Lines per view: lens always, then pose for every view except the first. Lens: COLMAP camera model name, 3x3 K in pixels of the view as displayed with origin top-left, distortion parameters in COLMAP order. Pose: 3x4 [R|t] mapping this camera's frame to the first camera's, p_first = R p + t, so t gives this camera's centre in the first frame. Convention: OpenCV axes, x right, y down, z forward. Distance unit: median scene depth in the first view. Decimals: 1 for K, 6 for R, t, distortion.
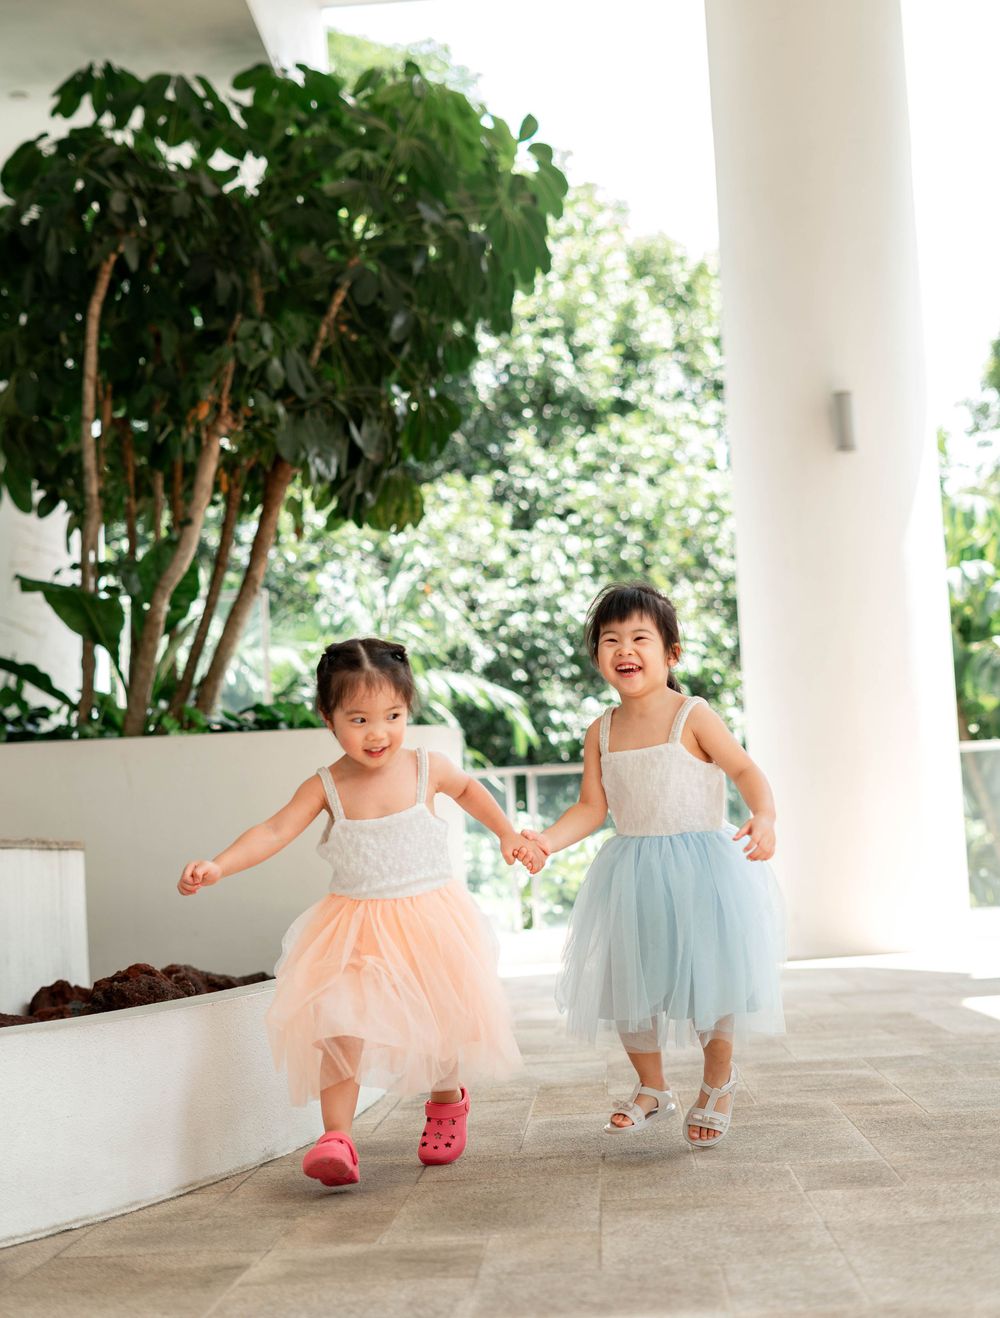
lens RADIAL K [[2408.1, 0, 500.0], [0, 2408.1, 659.0], [0, 0, 1]] dist [0.015272, -0.107292]
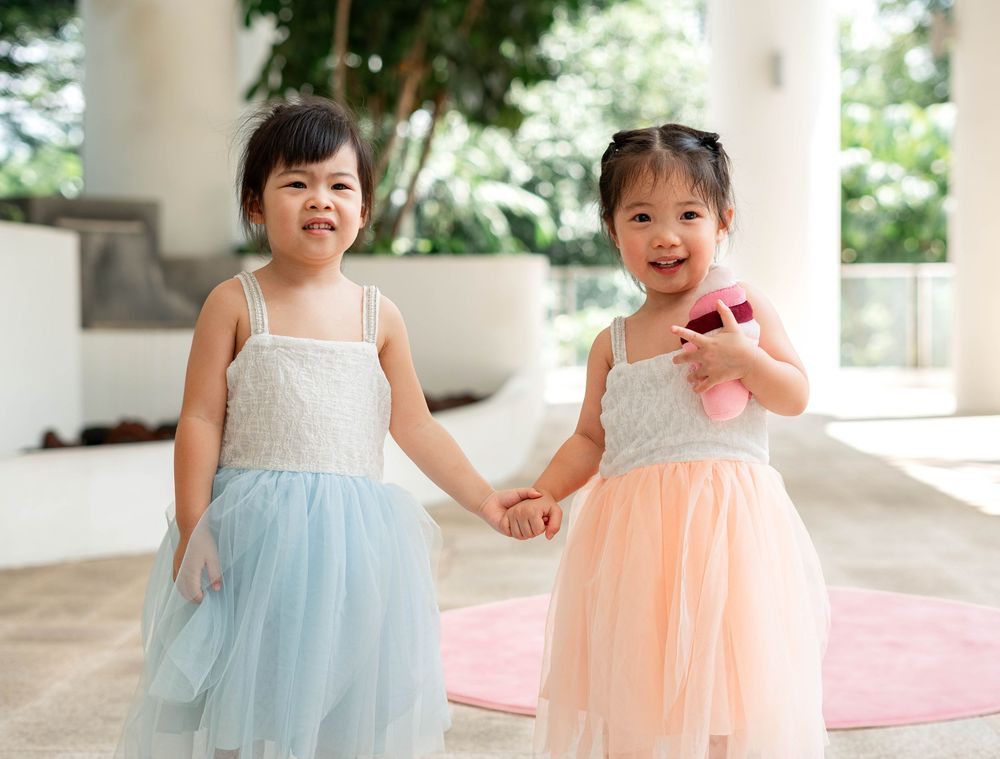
lens RADIAL K [[1822.4, 0, 551.4], [0, 1822.4, 378.0], [0, 0, 1]] dist [0.008187, -0.055270]
pose [[0.998587, 0.045153, 0.028025, -0.037518], [-0.048261, 0.991299, 0.122465, -0.038941], [-0.022251, -0.123645, 0.992077, -0.255117]]
